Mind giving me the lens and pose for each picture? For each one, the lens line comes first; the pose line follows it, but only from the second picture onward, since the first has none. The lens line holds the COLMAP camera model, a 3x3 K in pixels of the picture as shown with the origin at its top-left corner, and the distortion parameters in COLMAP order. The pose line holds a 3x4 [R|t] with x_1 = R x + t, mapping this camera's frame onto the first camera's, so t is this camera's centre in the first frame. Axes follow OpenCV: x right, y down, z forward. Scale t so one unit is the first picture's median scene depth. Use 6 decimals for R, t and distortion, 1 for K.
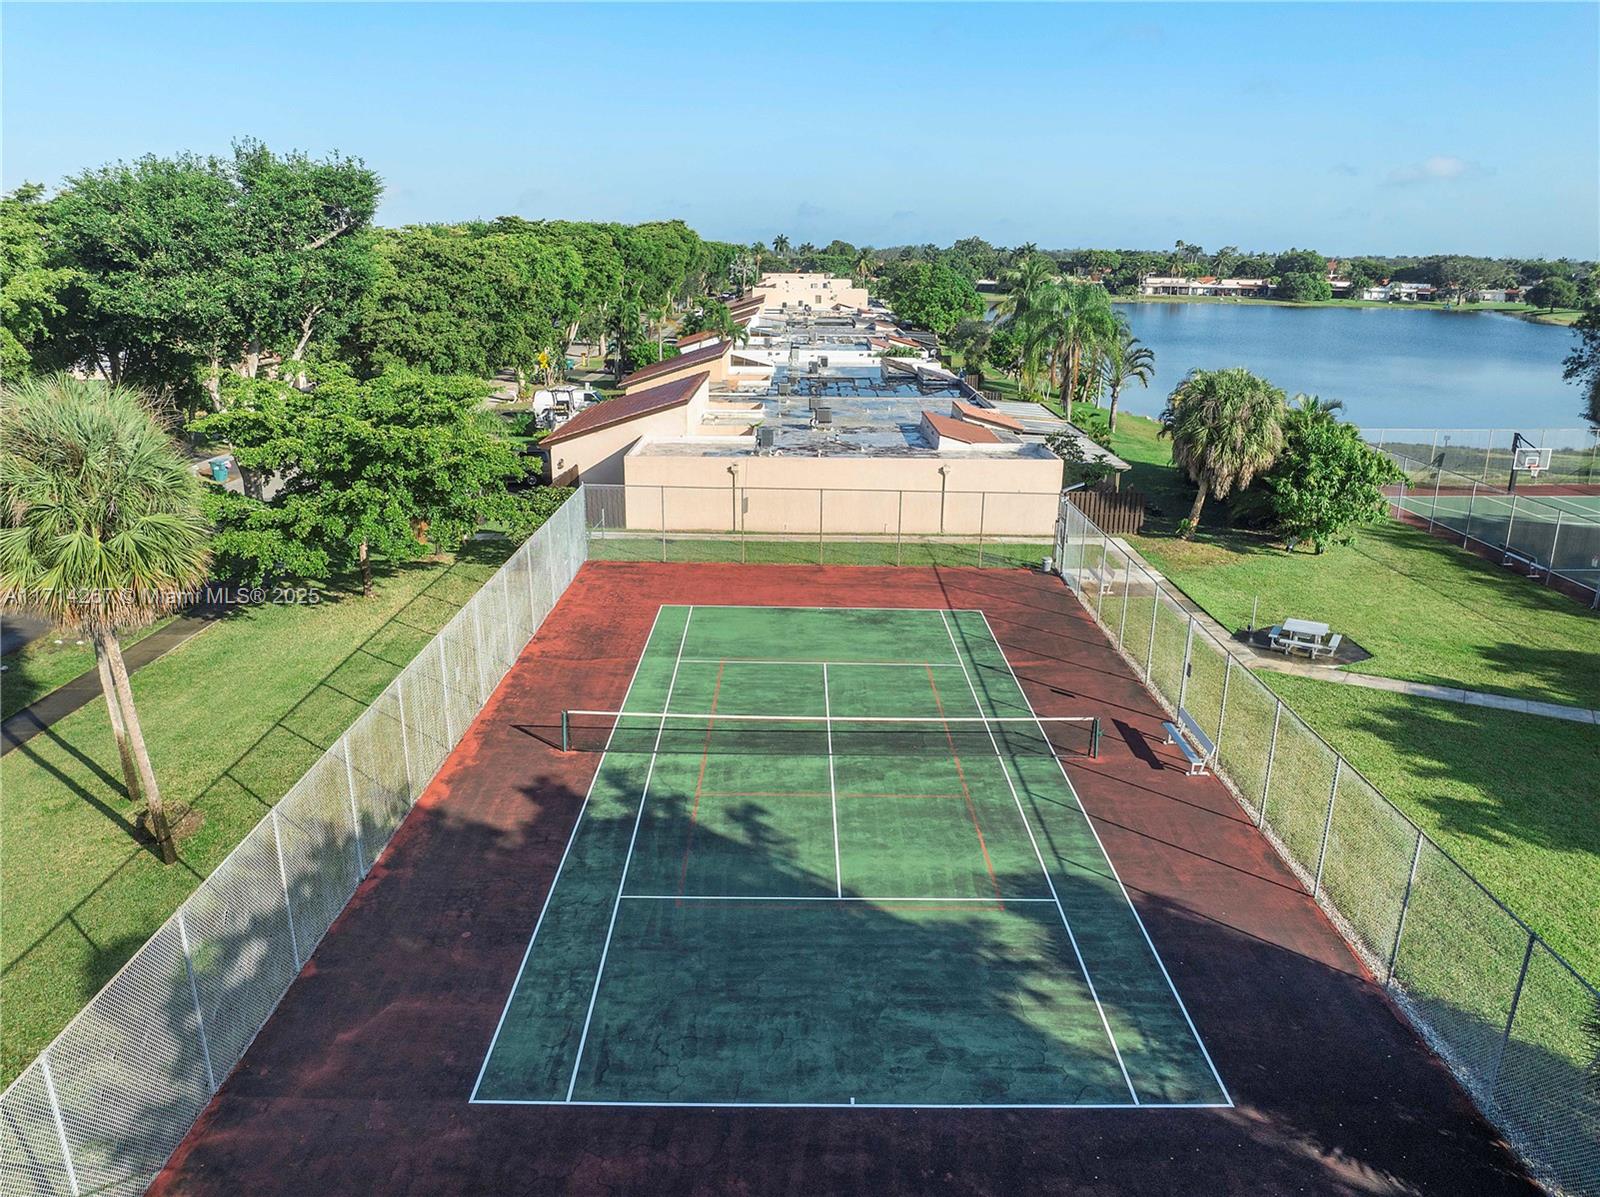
lens RADIAL K [[1148.3, 0, 800.0], [0, 1148.3, 598.5], [0, 0, 1]] dist [-0.041355, 0.023025]
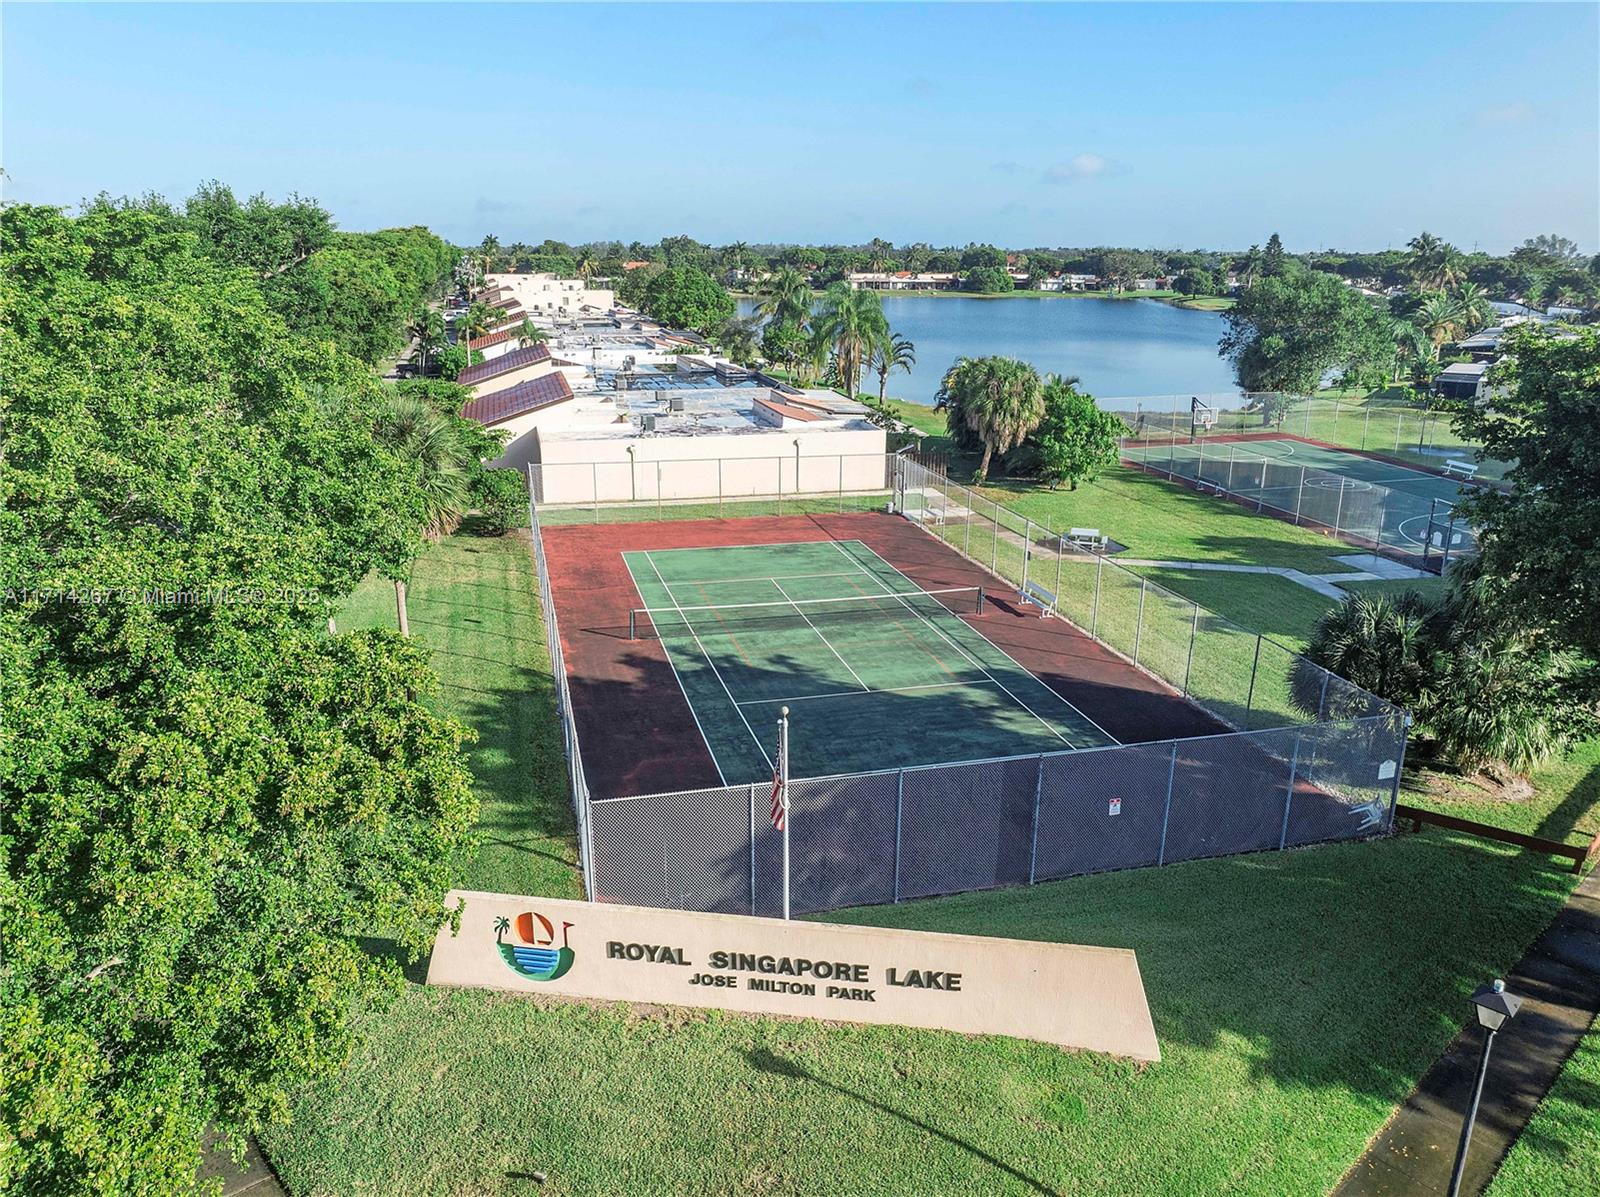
lens RADIAL K [[1168.0, 0, 791.4], [0, 1168.0, 584.8], [0, 0, 1]] dist [-0.016392, 0.000566]
pose [[0.967995, -0.074045, 0.239798, -0.213825], [0.076803, 0.997044, -0.002164, 0.050817], [-0.238929, 0.020512, 0.970820, -0.268608]]
